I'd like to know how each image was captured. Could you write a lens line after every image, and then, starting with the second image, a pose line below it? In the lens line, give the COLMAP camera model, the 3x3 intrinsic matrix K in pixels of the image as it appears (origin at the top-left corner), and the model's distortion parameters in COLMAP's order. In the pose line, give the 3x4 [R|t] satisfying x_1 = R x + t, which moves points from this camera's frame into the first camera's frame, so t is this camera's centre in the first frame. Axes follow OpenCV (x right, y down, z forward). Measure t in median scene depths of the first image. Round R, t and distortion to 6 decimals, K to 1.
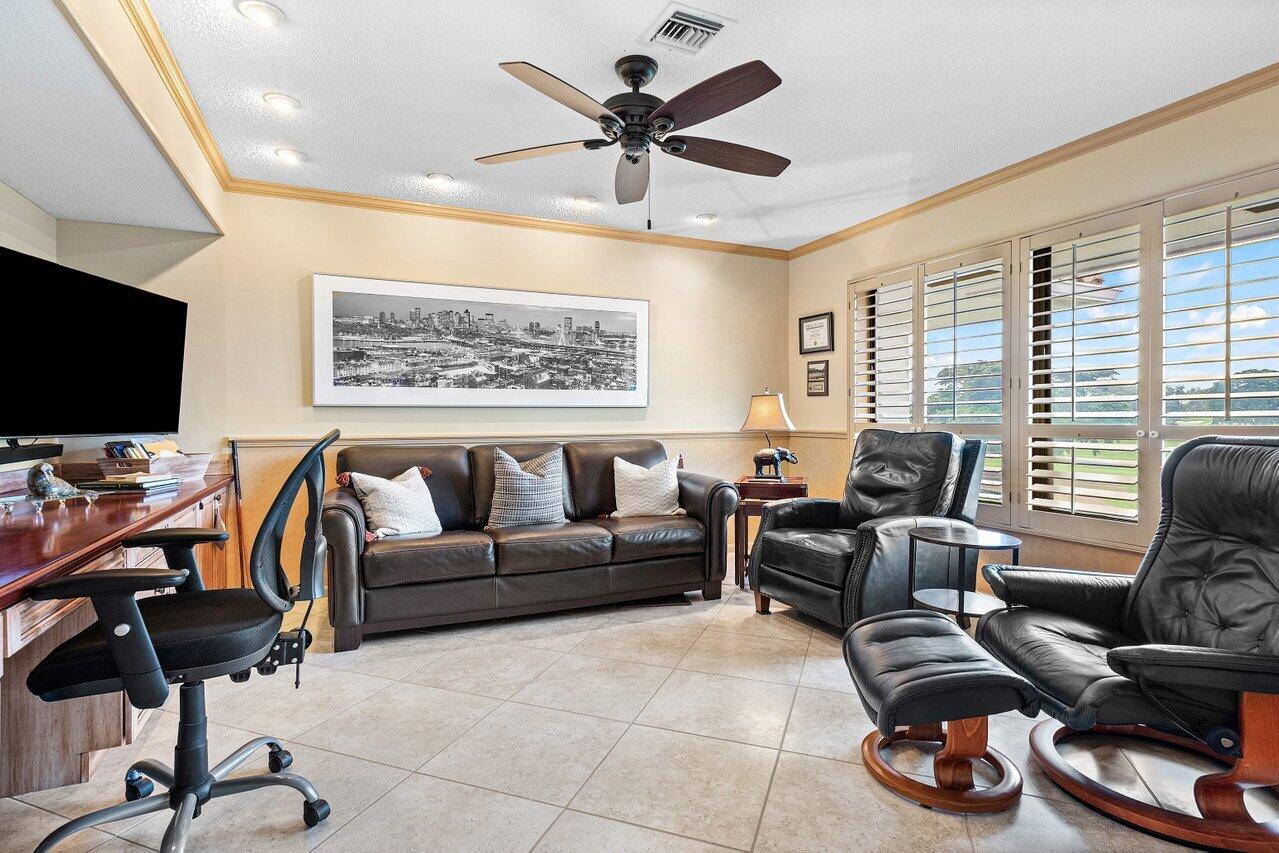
lens RADIAL K [[620.6, 0, 647.7], [0, 620.6, 426.3], [0, 0, 1]] dist [-0.002912, 0.000358]
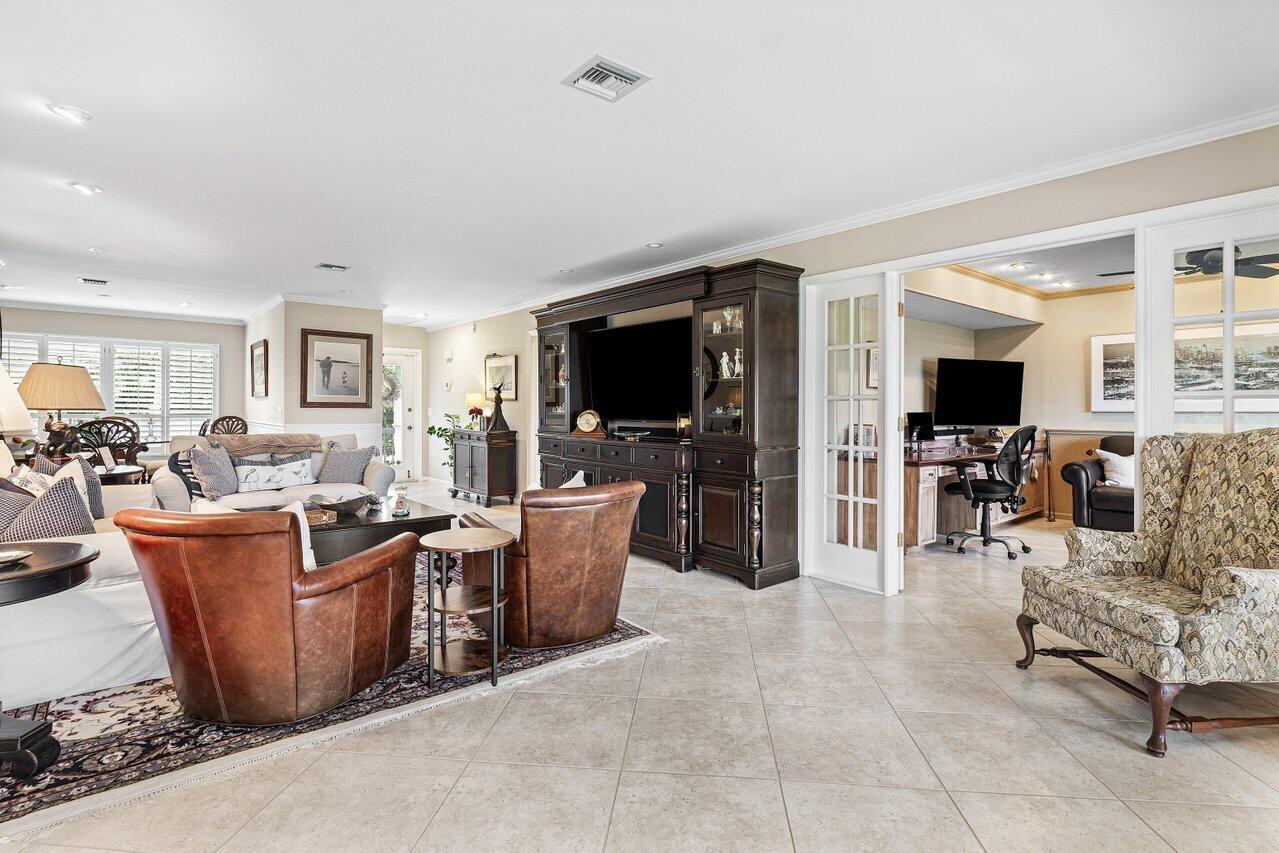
lens RADIAL K [[620.6, 0, 645.5], [0, 620.6, 422.5], [0, 0, 1]] dist [-0.002912, 0.000358]
pose [[0.254973, 0.018833, -0.966765, 0.867374], [-0.020862, 0.999685, 0.013973, -0.001307], [0.966723, 0.016606, 0.255285, -0.686828]]
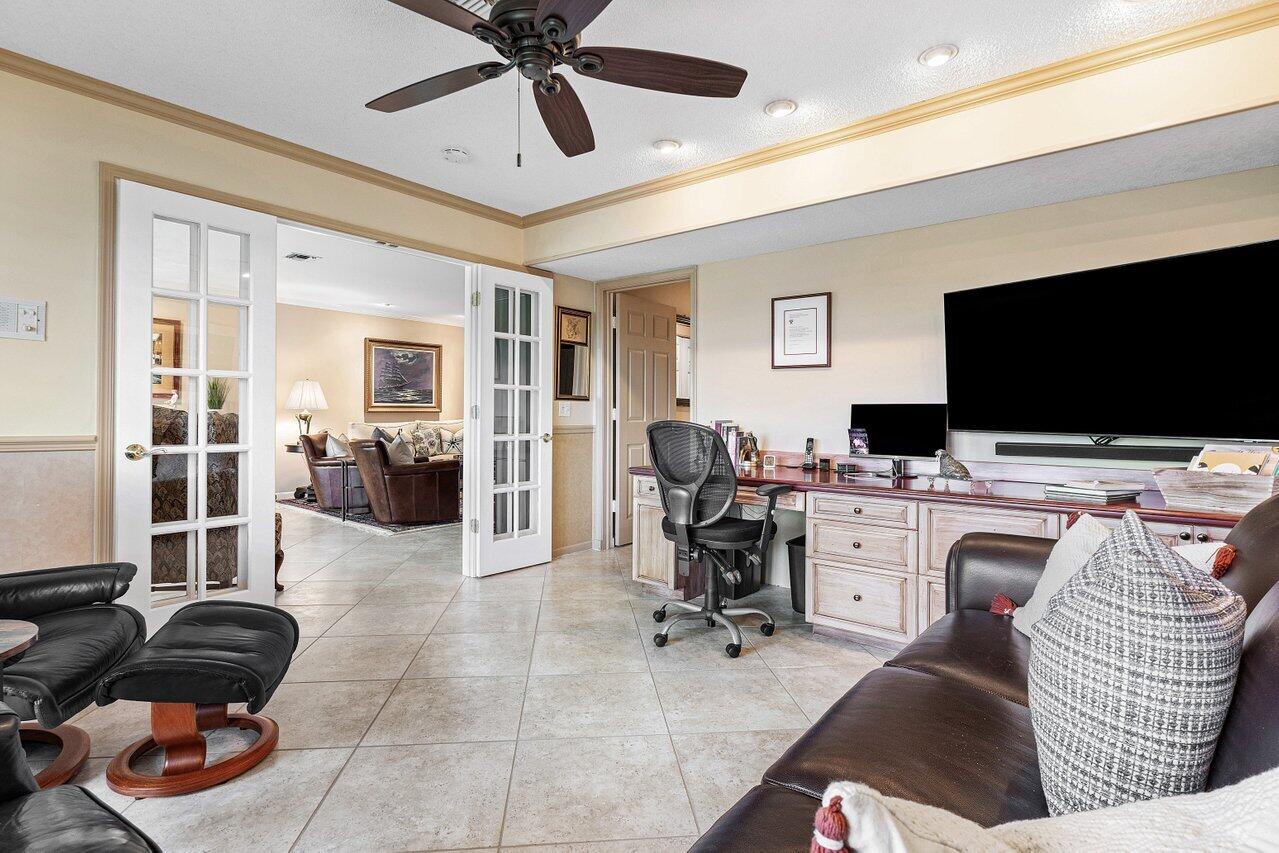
lens RADIAL K [[626.0, 0, 636.4], [0, 626.0, 416.5], [0, 0, 1]] dist [0.005763, -0.001401]
pose [[-0.903328, 0.001245, -0.428950, 0.144504], [-0.009418, 0.999697, 0.022736, -0.026976], [0.428848, 0.024578, -0.903042, 1.262697]]
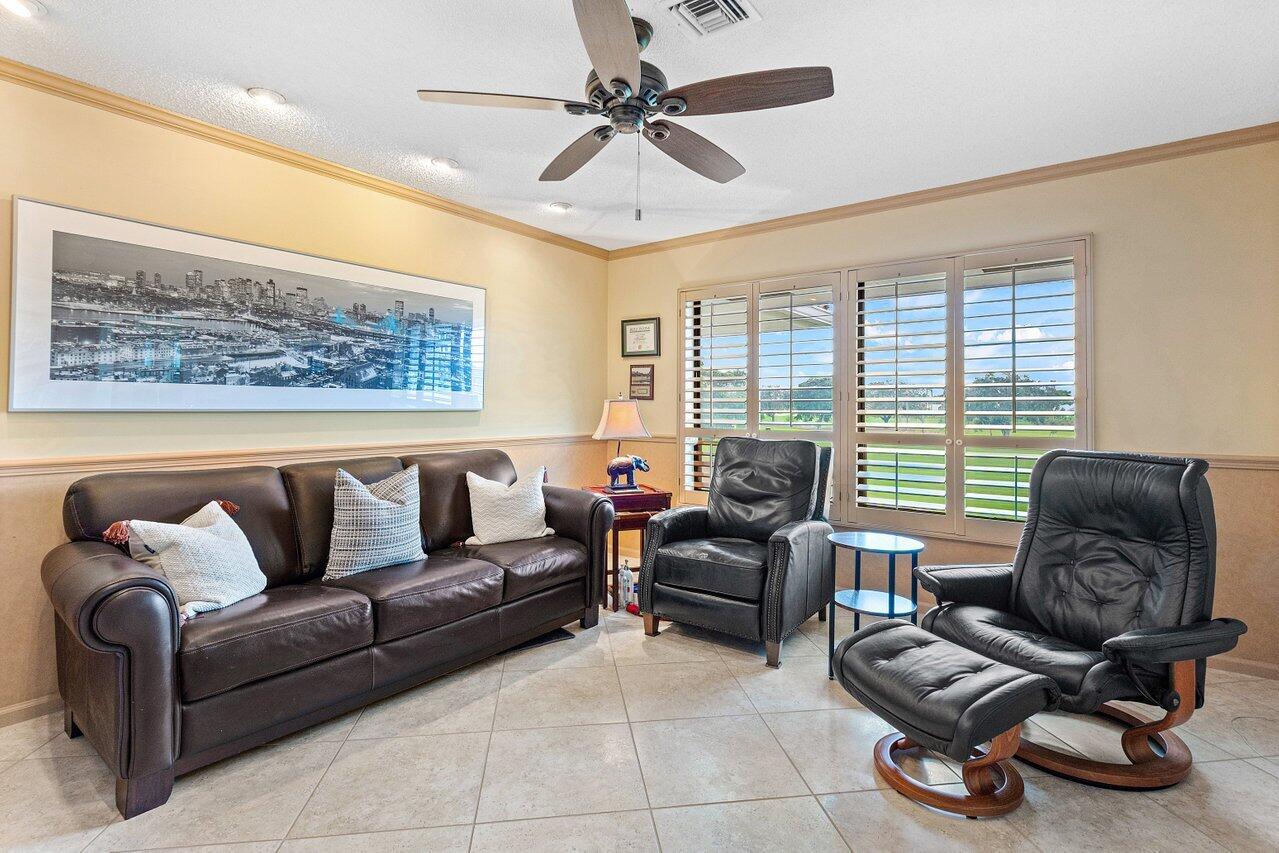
lens RADIAL K [[620.6, 0, 629.0], [0, 620.6, 402.3], [0, 0, 1]] dist [-0.002912, 0.000358]
pose [[0.884092, 0.013245, 0.467126, -0.295266], [-0.003375, 0.999753, -0.021960, -0.032052], [-0.467301, 0.017838, 0.883918, 0.177657]]
